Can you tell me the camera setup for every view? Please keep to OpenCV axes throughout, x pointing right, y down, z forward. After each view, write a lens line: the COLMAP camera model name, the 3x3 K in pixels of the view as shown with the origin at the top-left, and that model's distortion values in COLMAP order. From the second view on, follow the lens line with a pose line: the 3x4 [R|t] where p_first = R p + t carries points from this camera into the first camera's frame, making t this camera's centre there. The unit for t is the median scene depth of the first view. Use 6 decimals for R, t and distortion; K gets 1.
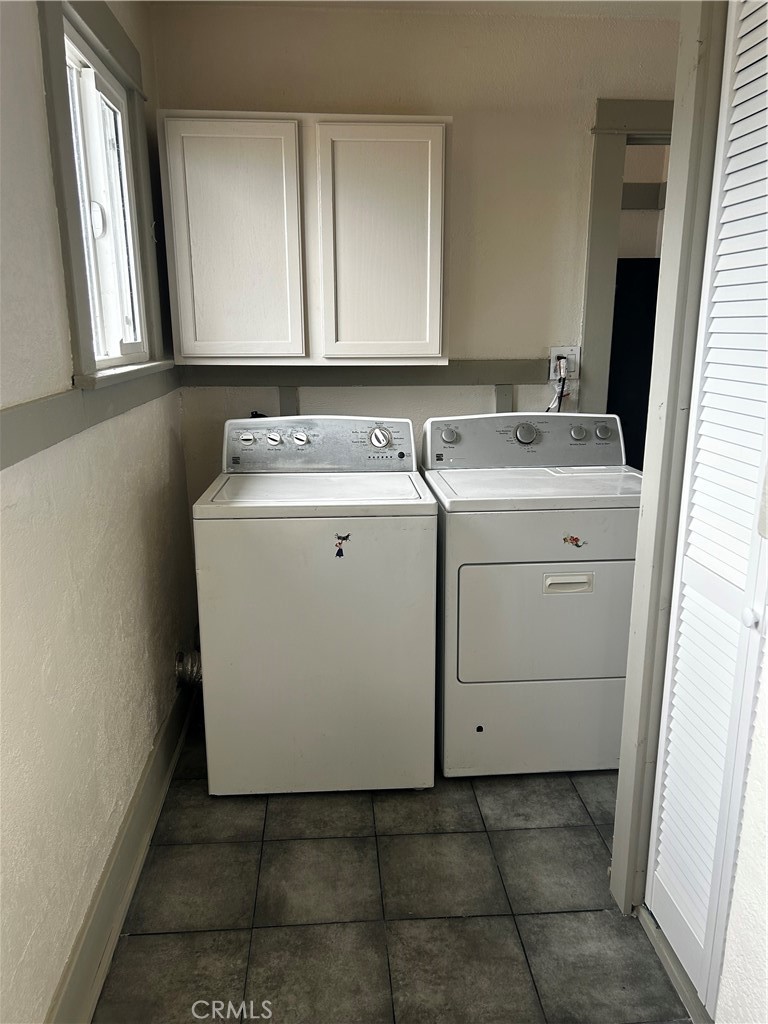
lens RADIAL K [[771.8, 0, 389.9], [0, 771.8, 519.7], [0, 0, 1]] dist [0.050708, -0.053426]
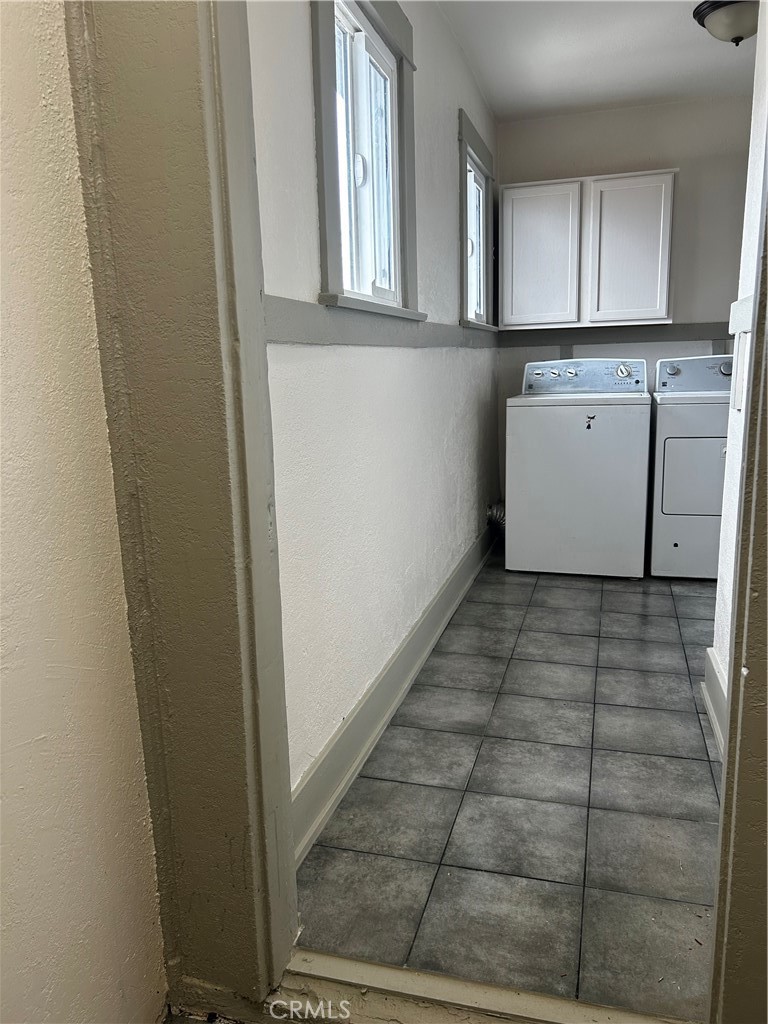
lens RADIAL K [[771.8, 0, 375.4], [0, 771.8, 513.5], [0, 0, 1]] dist [0.050708, -0.053426]
pose [[0.928617, 0.047484, -0.367989, 0.119493], [-0.063045, 0.997548, -0.030372, 0.275642], [0.365644, 0.051404, 0.929334, -0.671114]]
